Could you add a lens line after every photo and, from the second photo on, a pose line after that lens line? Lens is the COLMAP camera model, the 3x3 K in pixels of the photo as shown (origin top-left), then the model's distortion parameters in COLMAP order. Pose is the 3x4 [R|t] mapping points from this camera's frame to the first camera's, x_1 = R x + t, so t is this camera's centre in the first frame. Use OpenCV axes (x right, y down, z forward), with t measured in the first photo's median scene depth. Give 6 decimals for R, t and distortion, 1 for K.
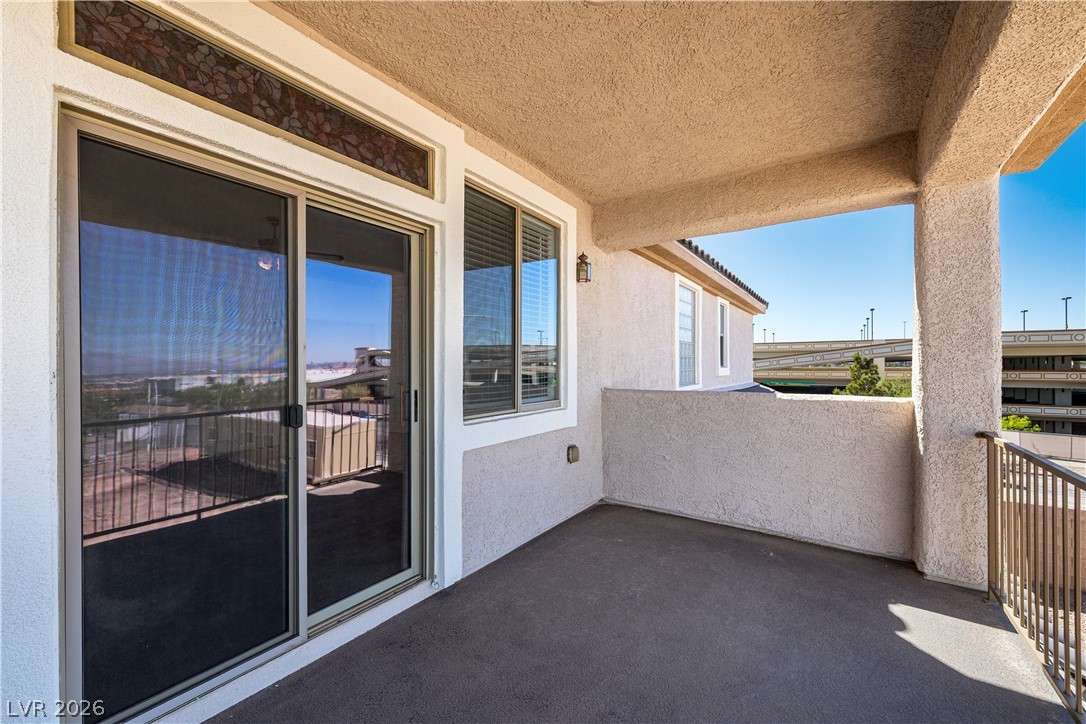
lens RADIAL K [[462.3, 0, 524.1], [0, 462.3, 366.4], [0, 0, 1]] dist [0.001053, -0.000224]
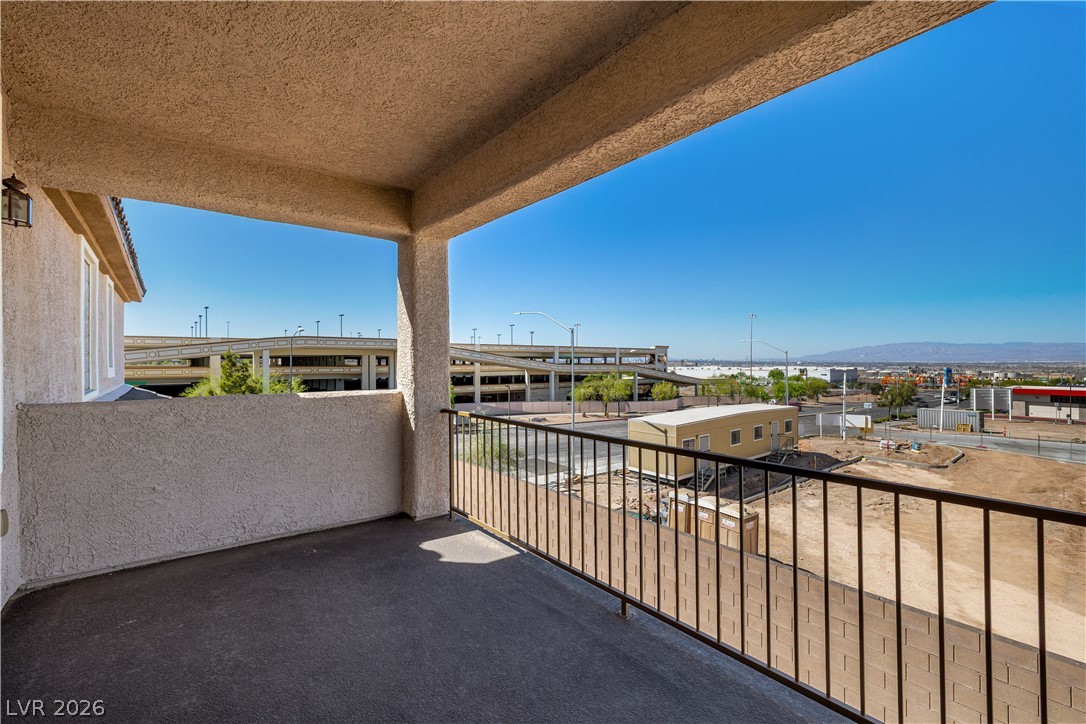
lens RADIAL K [[462.3, 0, 542.9], [0, 462.3, 360.8], [0, 0, 1]] dist [0.001053, -0.000224]
pose [[0.270965, 0.001828, 0.962587, -0.292422], [0.003910, 0.999988, -0.003000, -0.007150], [-0.962581, 0.004576, 0.270955, 0.225561]]
